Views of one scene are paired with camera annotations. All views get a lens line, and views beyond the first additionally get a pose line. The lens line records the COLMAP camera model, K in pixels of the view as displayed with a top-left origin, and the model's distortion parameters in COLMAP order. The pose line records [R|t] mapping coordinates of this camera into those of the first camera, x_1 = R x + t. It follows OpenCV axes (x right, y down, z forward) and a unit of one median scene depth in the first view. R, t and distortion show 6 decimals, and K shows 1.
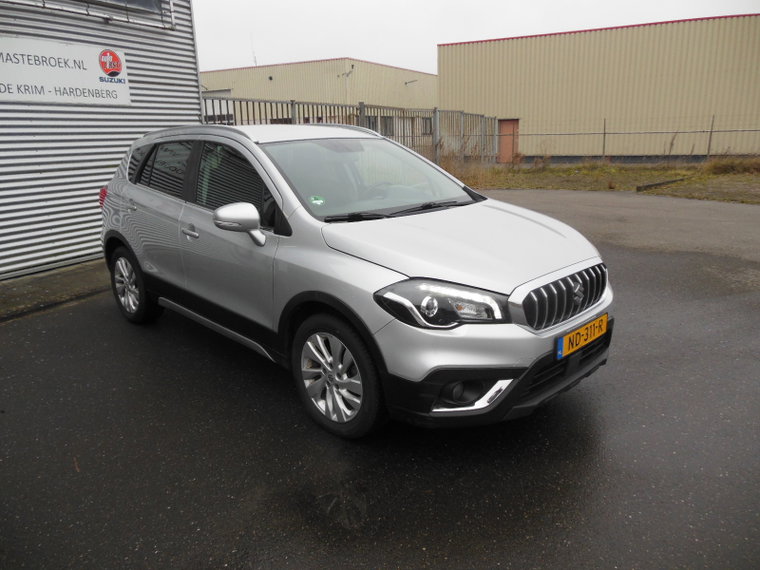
lens RADIAL K [[552.6, 0, 379.2], [0, 552.6, 284.1], [0, 0, 1]] dist [-0.027384, 0.034931]
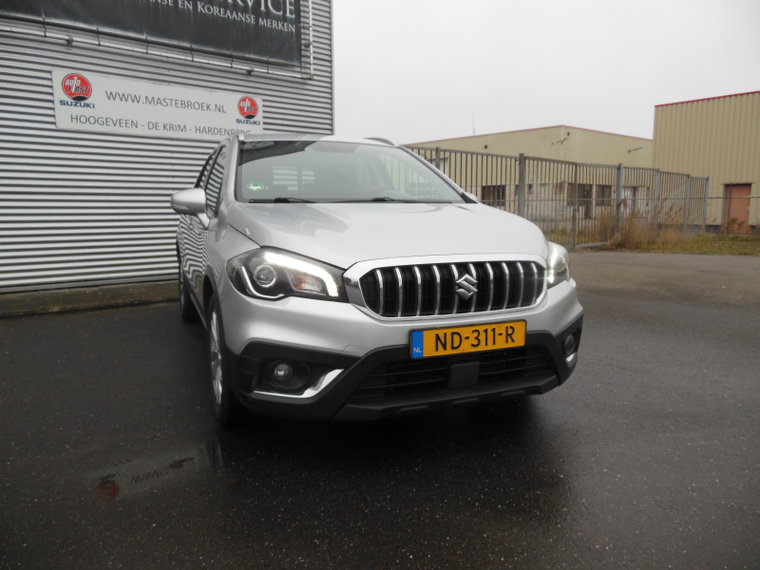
lens RADIAL K [[559.2, 0, 382.5], [0, 559.2, 282.8], [0, 0, 1]] dist [-0.035794, 0.041631]
pose [[0.928458, 0.071444, -0.364503, 0.225055], [-0.116340, 0.987884, -0.102711, 0.045854], [0.352749, 0.137769, 0.925520, 0.078535]]
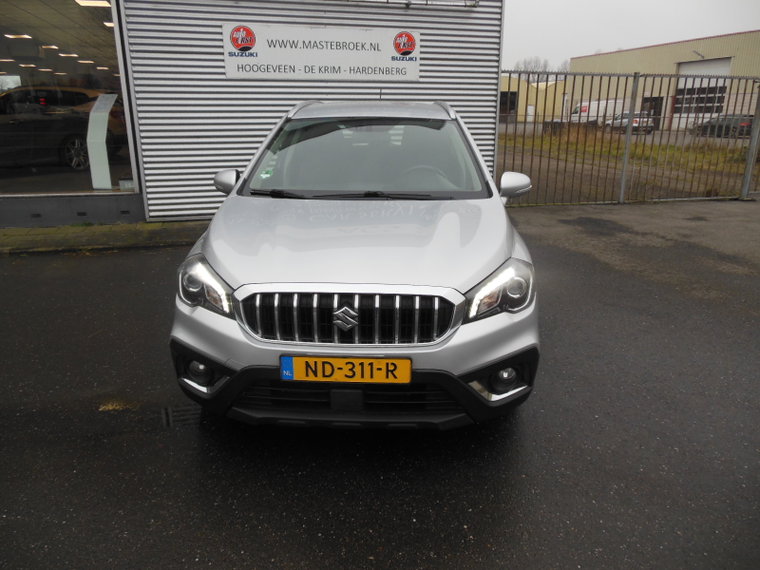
lens RADIAL K [[559.2, 0, 382.5], [0, 559.2, 282.8], [0, 0, 1]] dist [-0.035794, 0.041631]
pose [[0.687413, 0.238050, -0.686145, 0.391695], [-0.210282, 0.969527, 0.125695, -0.060880], [0.695158, 0.057880, 0.716523, 0.182286]]
